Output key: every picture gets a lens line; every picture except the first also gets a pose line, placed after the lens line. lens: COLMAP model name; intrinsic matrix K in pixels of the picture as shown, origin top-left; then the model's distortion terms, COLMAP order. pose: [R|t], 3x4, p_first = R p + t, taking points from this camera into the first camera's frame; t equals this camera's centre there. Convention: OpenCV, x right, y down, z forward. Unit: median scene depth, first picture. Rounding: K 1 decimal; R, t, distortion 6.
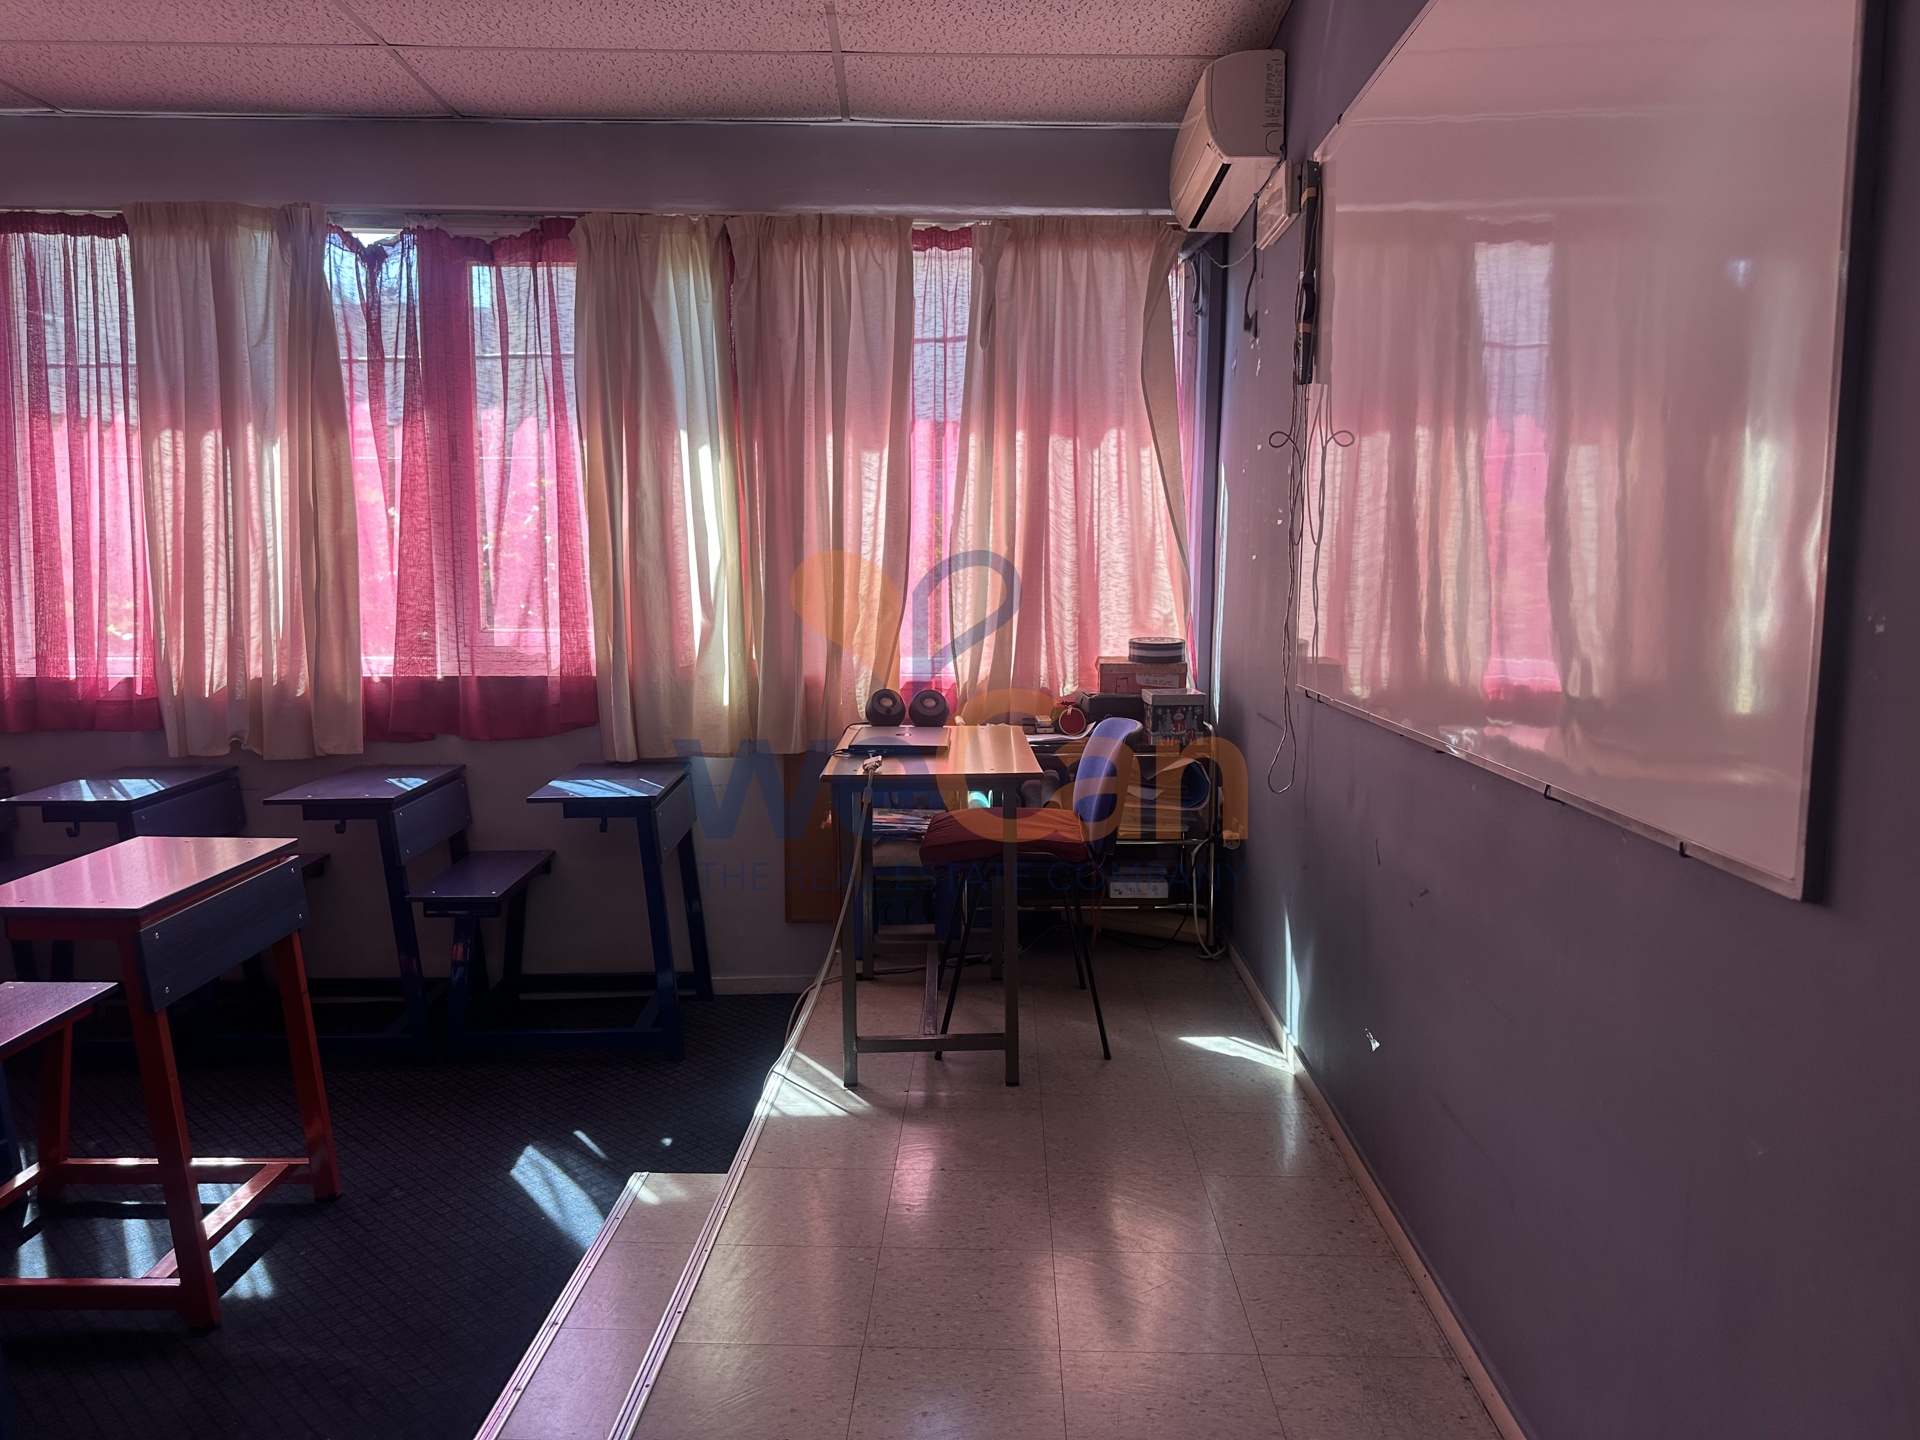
lens RADIAL K [[1384.8, 0, 960.0], [0, 1384.8, 720.0], [0, 0, 1]] dist [0.015915, -0.026400]
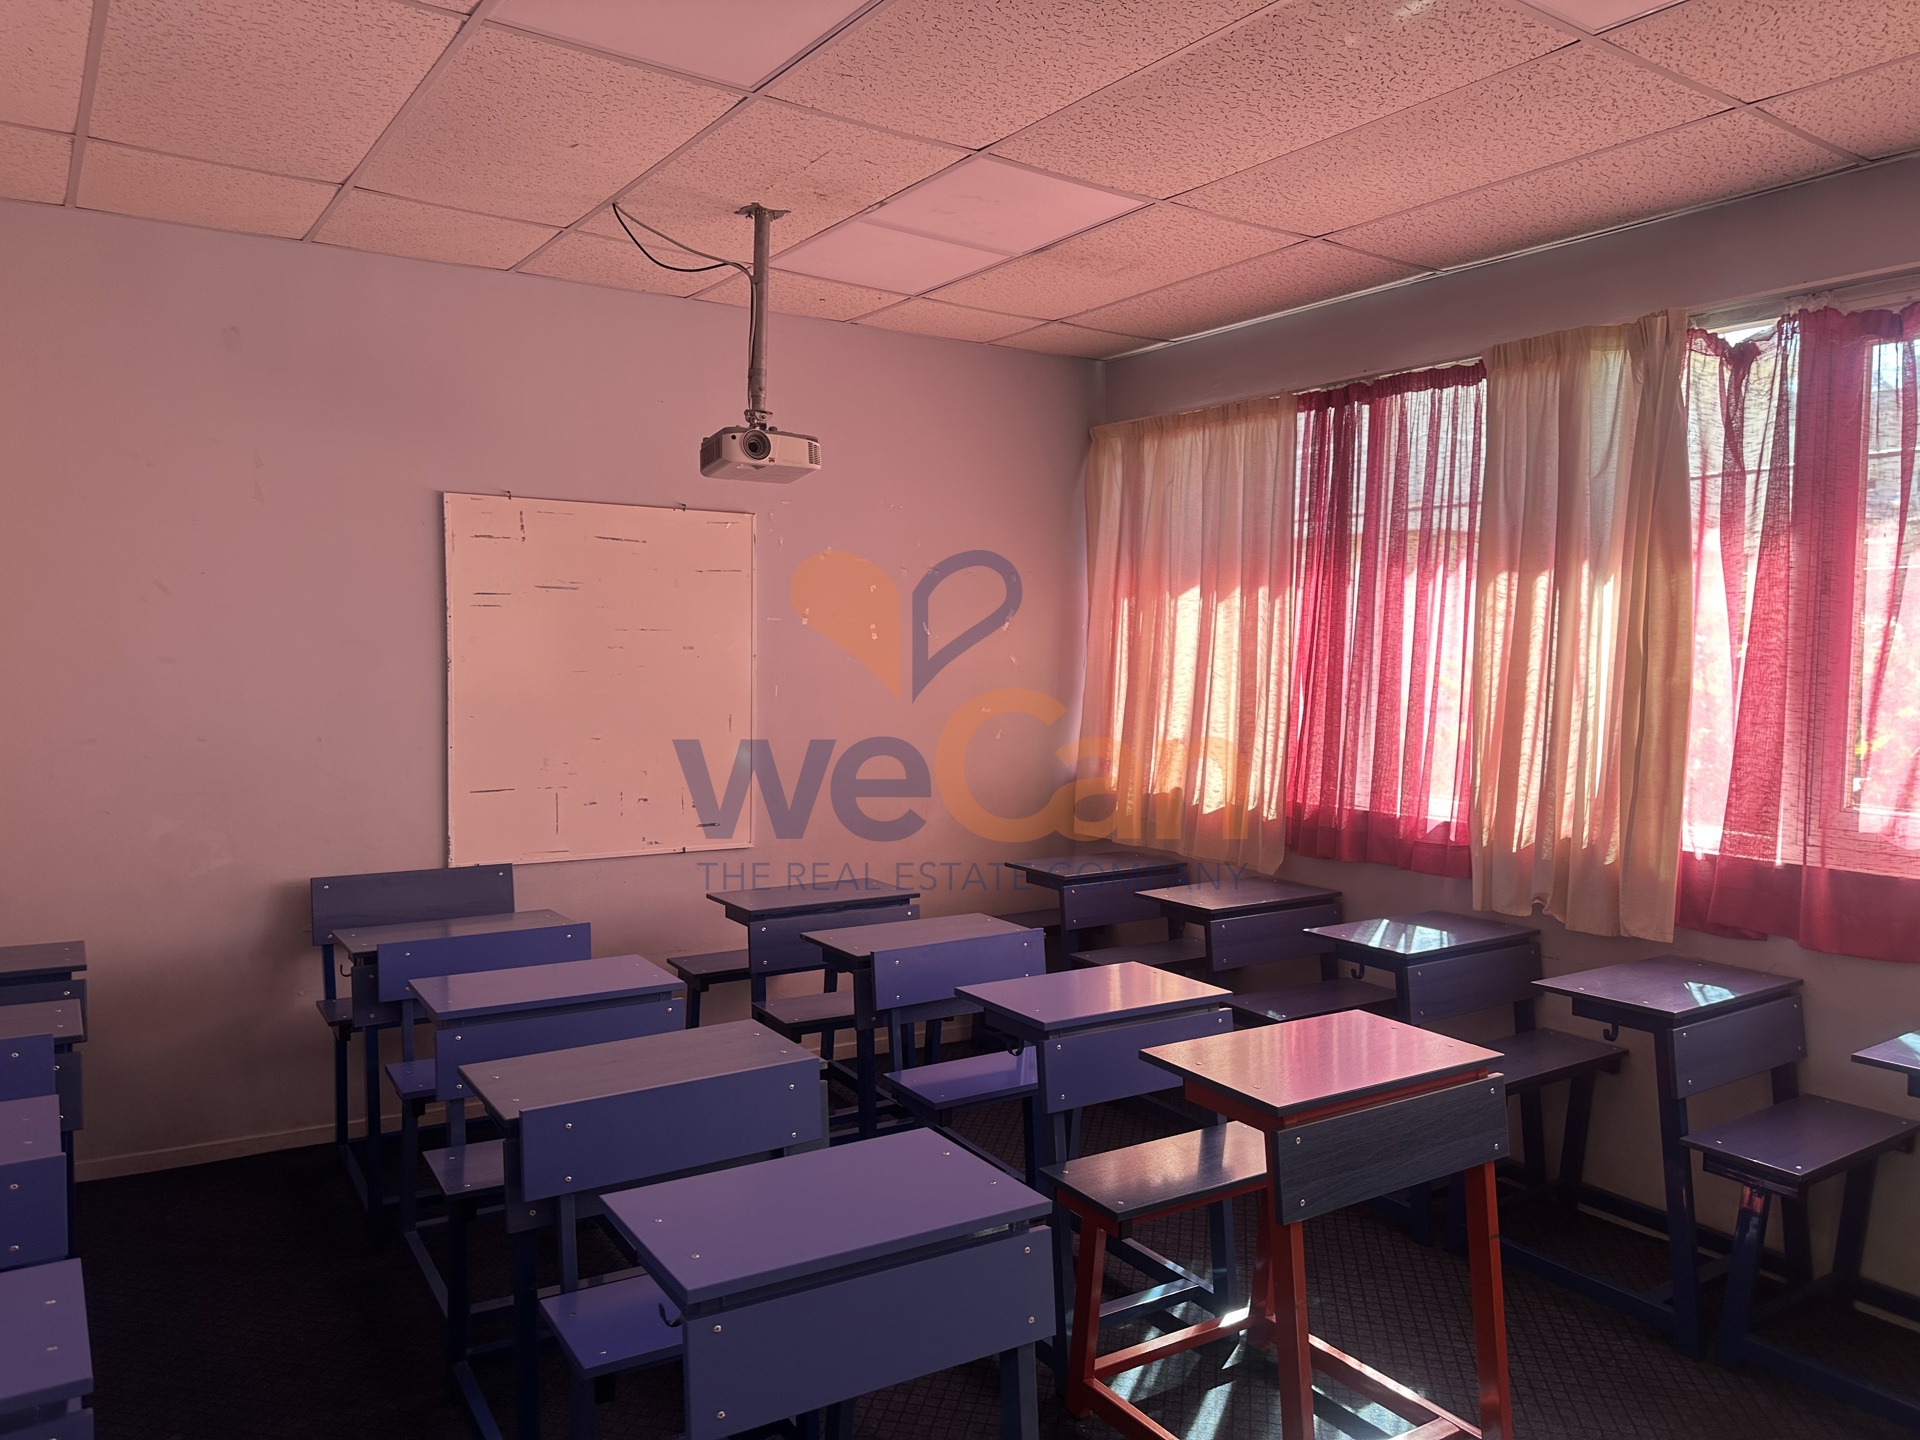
lens RADIAL K [[1365.4, 0, 932.6], [0, 1365.4, 717.1], [0, 0, 1]] dist [0.030838, -0.032952]
pose [[0.528333, 0.044164, -0.847888, 0.034611], [-0.106150, 0.994246, -0.014357, -0.052950], [0.842375, 0.097589, 0.529981, 0.167756]]
